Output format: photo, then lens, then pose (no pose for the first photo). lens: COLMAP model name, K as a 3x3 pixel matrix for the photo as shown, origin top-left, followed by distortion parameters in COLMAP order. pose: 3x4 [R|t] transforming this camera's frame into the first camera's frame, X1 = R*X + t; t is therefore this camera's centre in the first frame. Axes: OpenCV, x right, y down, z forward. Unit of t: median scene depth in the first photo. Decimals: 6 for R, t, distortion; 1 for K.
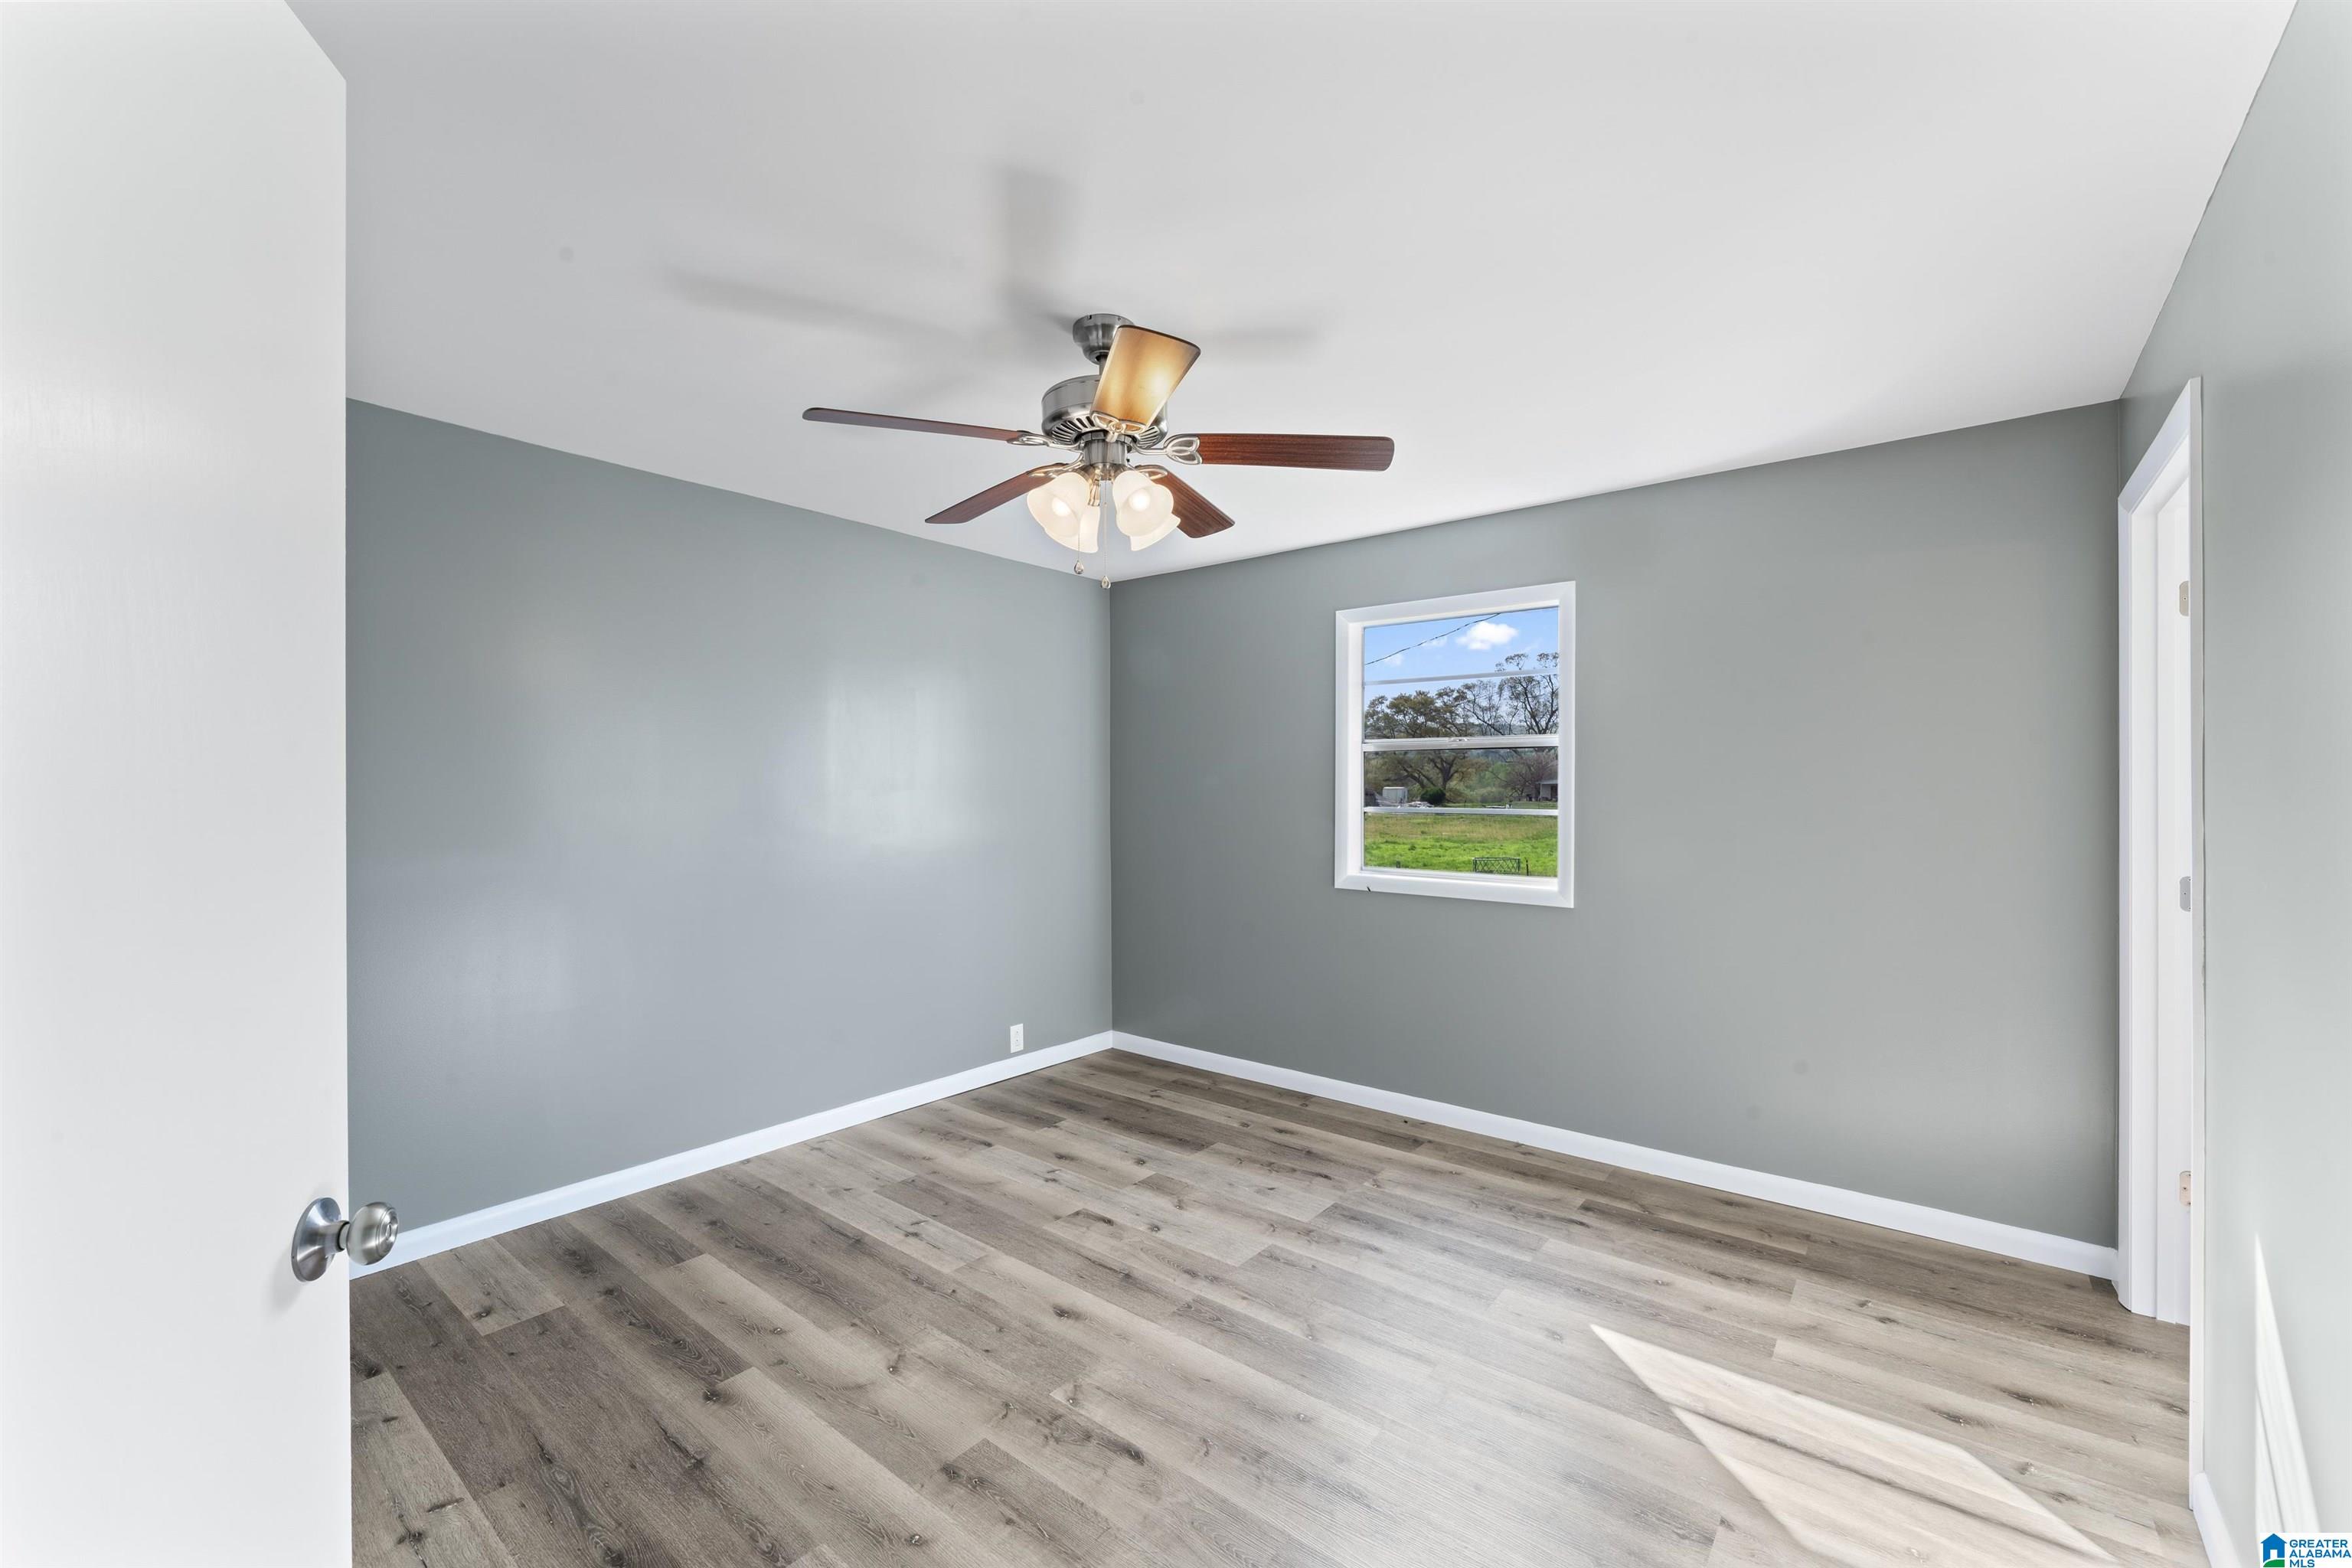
lens RADIAL K [[948.6, 0, 1179.0], [0, 948.6, 792.8], [0, 0, 1]] dist [-0.005995, -0.000283]
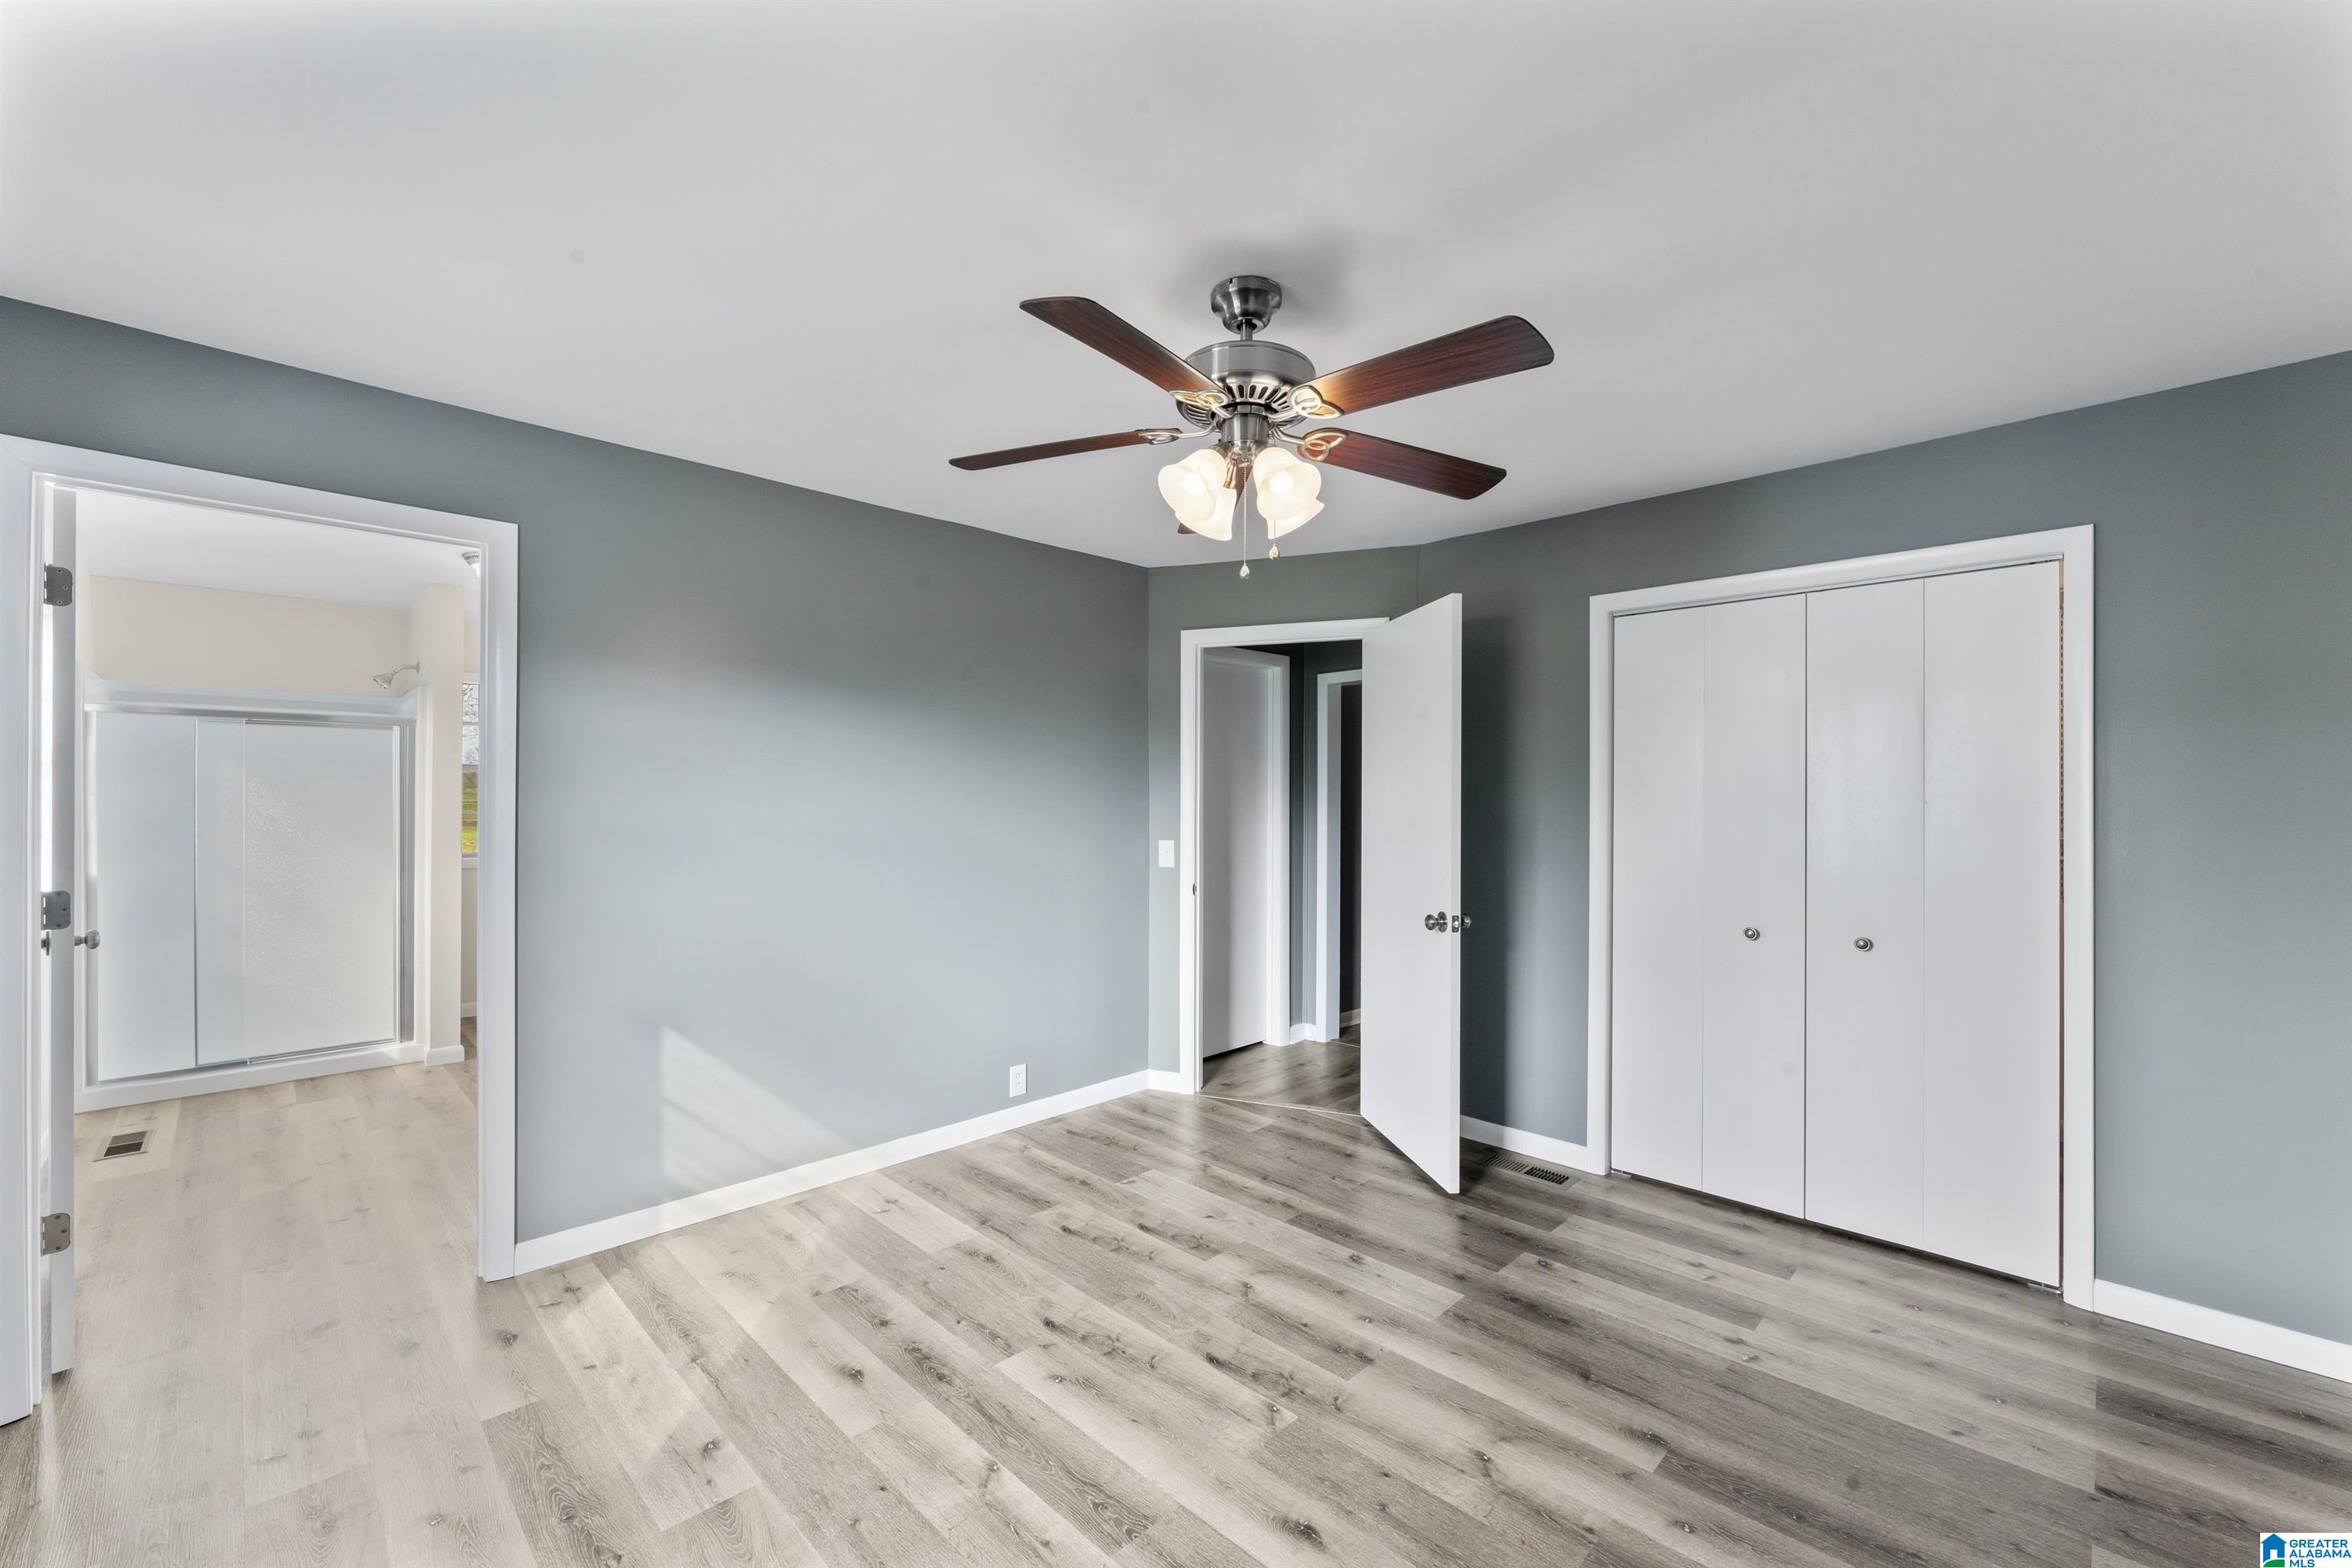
lens RADIAL K [[948.6, 0, 1189.7], [0, 948.6, 788.9], [0, 0, 1]] dist [-0.005995, -0.000283]
pose [[-0.995527, -0.001919, 0.094463, -0.097349], [-0.002316, 0.999989, -0.004091, -0.008927], [-0.094454, -0.004291, -0.995520, 1.665544]]
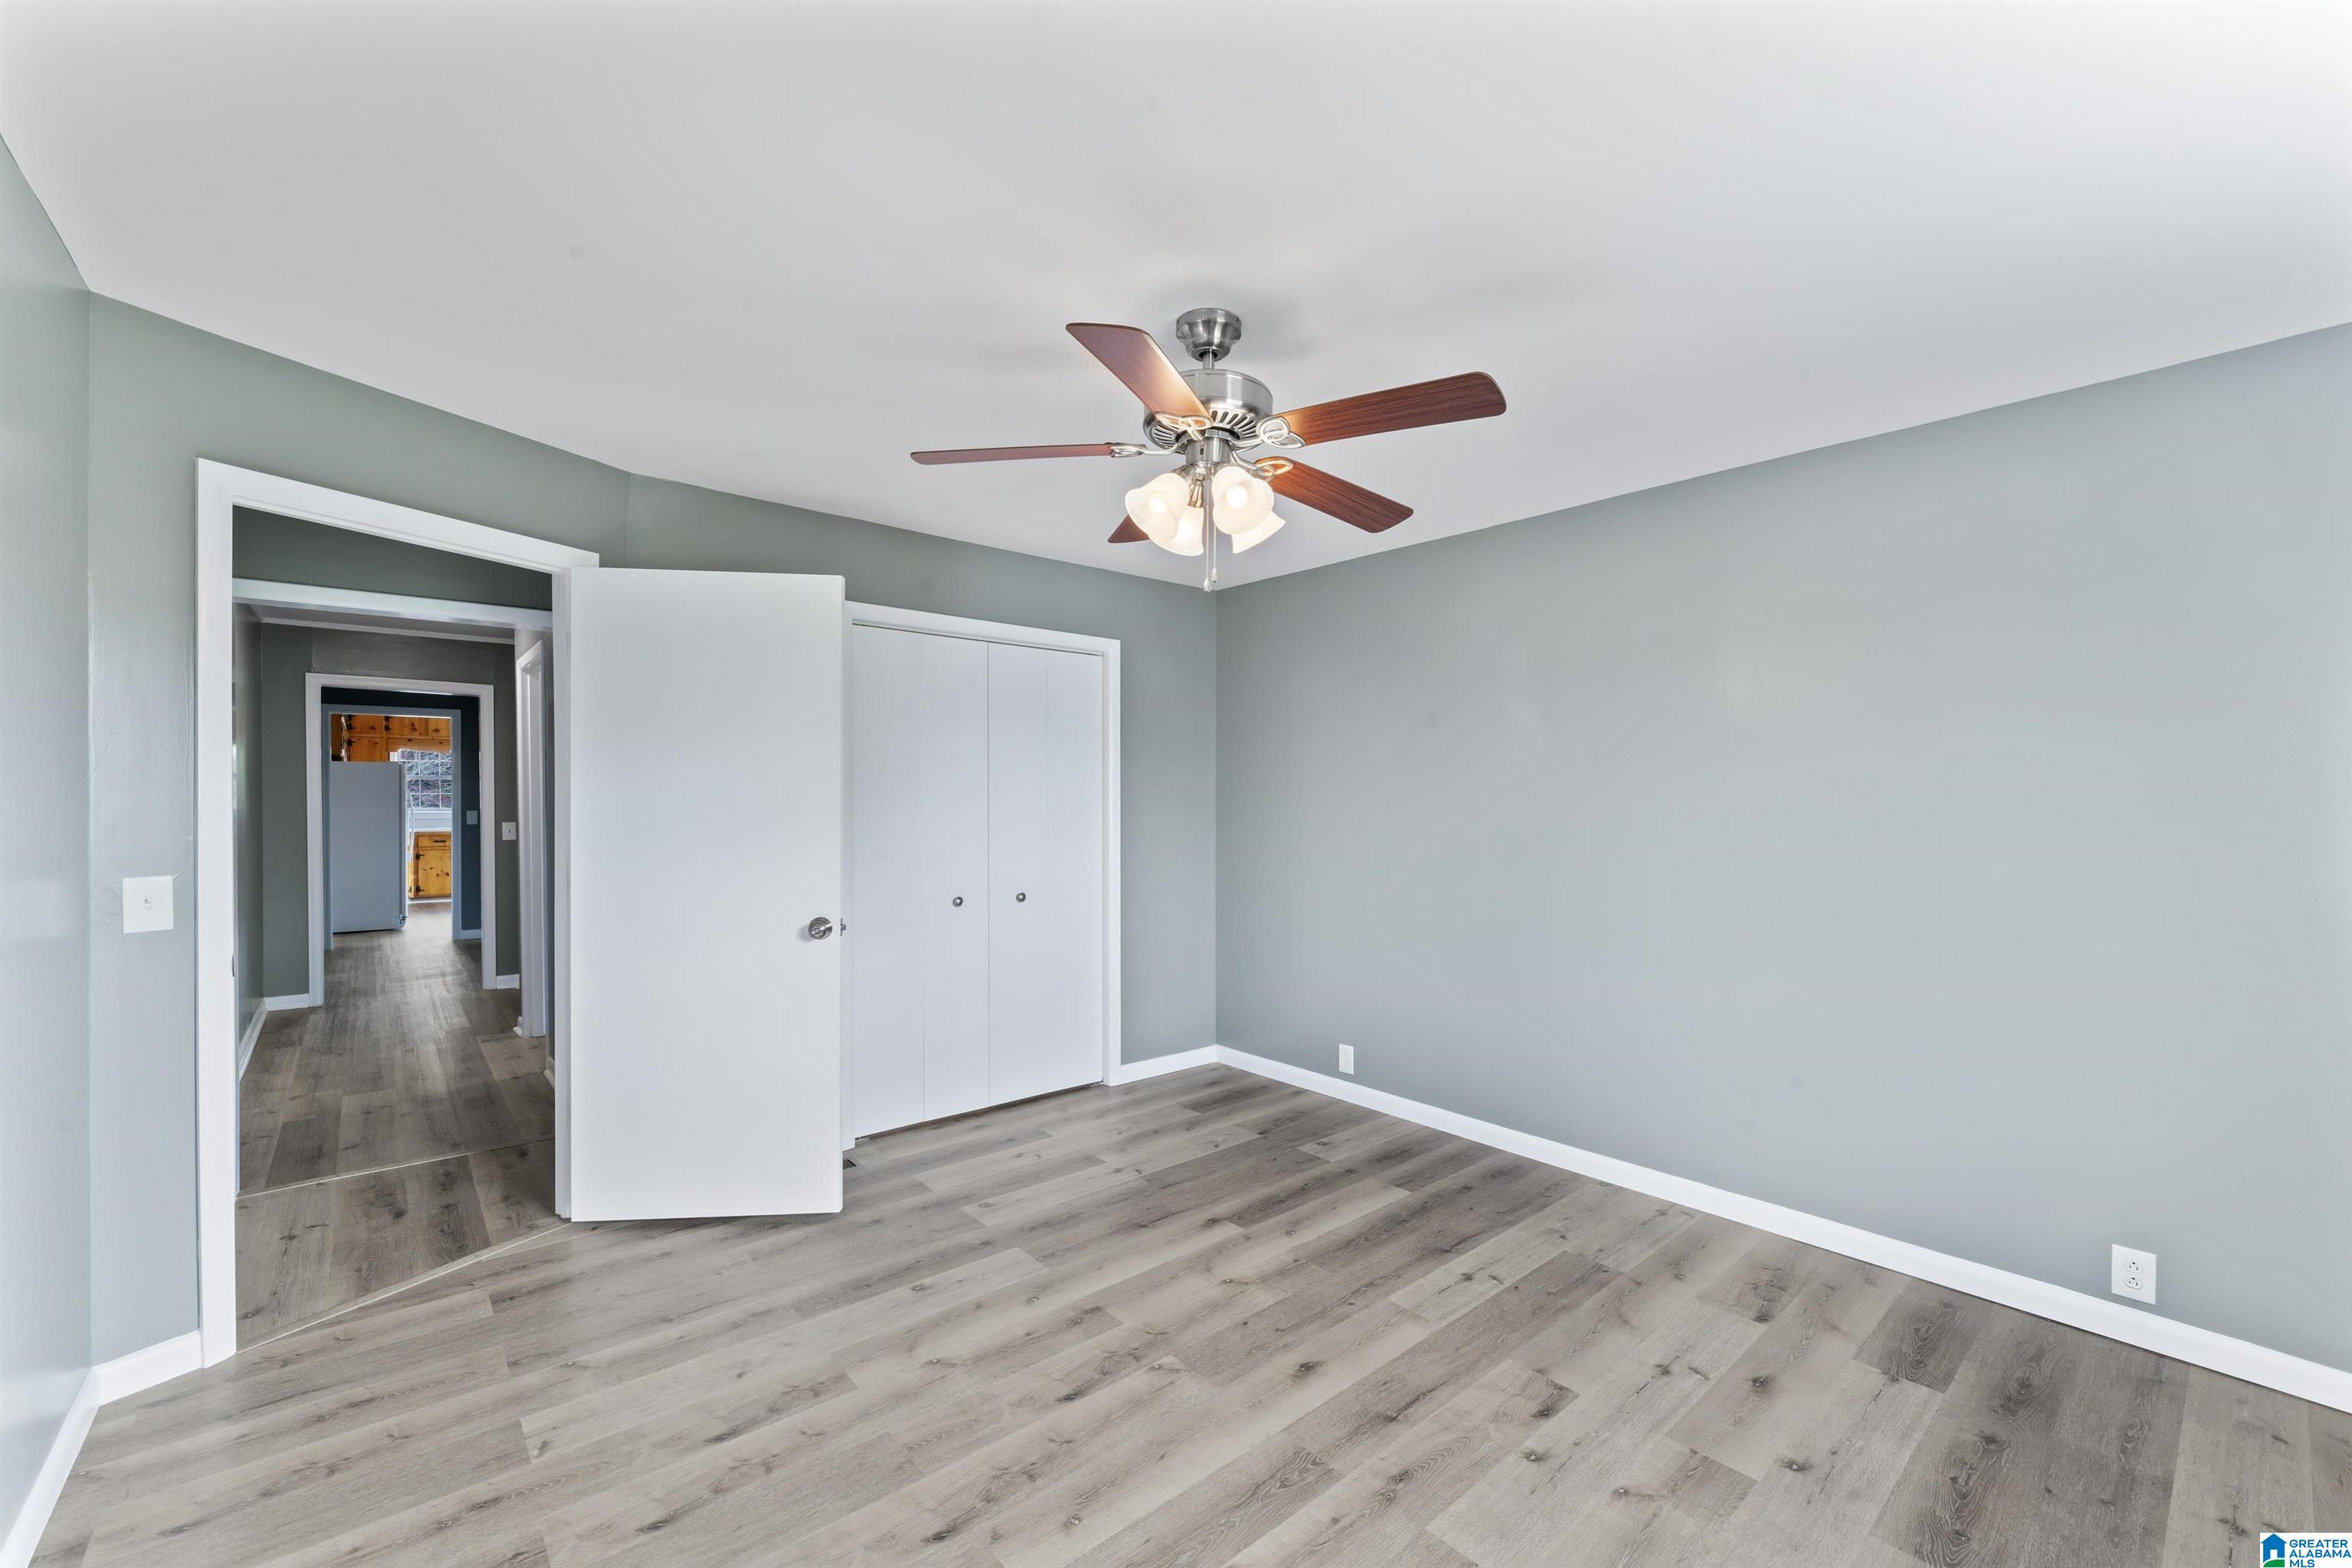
lens RADIAL K [[948.6, 0, 1186.3], [0, 948.6, 797.7], [0, 0, 1]] dist [-0.005995, -0.000283]
pose [[-0.169806, -0.002287, -0.985475, 0.778730], [-0.011217, 0.999937, -0.000388, -0.002063], [0.985414, 0.010988, -0.169821, 1.000389]]
